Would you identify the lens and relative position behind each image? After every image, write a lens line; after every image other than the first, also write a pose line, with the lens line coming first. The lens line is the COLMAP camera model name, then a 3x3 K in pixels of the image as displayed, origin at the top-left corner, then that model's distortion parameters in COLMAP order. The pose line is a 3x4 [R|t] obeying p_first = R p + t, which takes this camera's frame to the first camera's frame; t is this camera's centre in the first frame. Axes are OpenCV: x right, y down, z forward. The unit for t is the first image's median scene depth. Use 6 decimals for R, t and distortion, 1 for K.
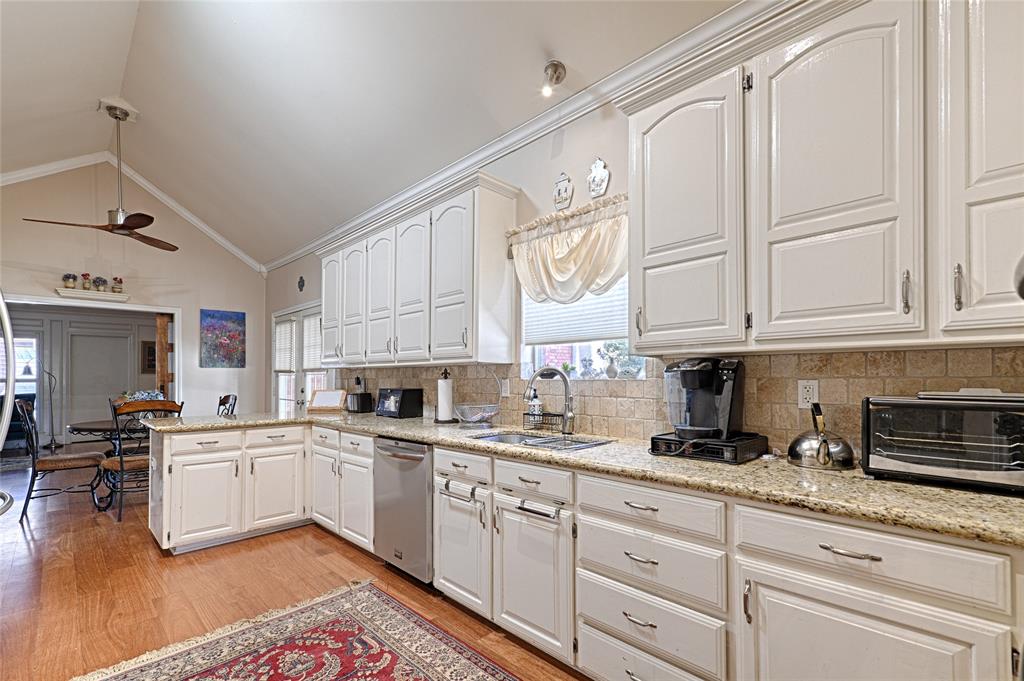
lens RADIAL K [[449.4, 0, 525.9], [0, 449.4, 373.1], [0, 0, 1]] dist [0.000449, -0.000171]
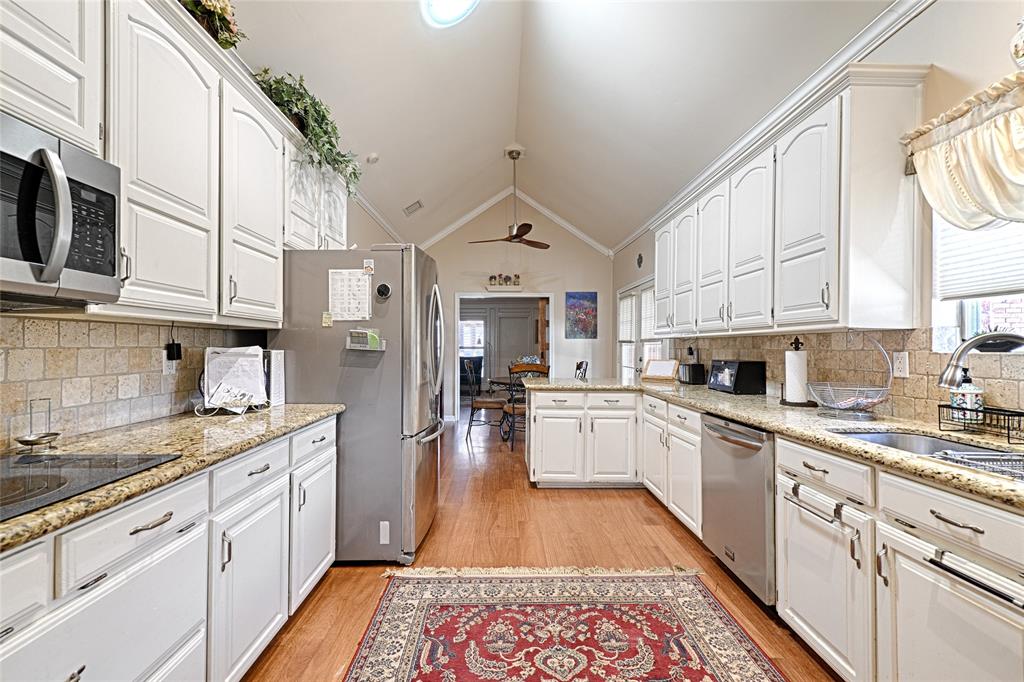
lens RADIAL K [[420.6, 0, 505.0], [0, 420.6, 340.9], [0, 0, 1]] dist [0.007725, -0.000692]
pose [[0.698194, -0.003388, -0.715901, -0.004121], [-0.000603, 0.999986, -0.005320, 0.000477], [0.715909, 0.004146, 0.698182, 0.109395]]
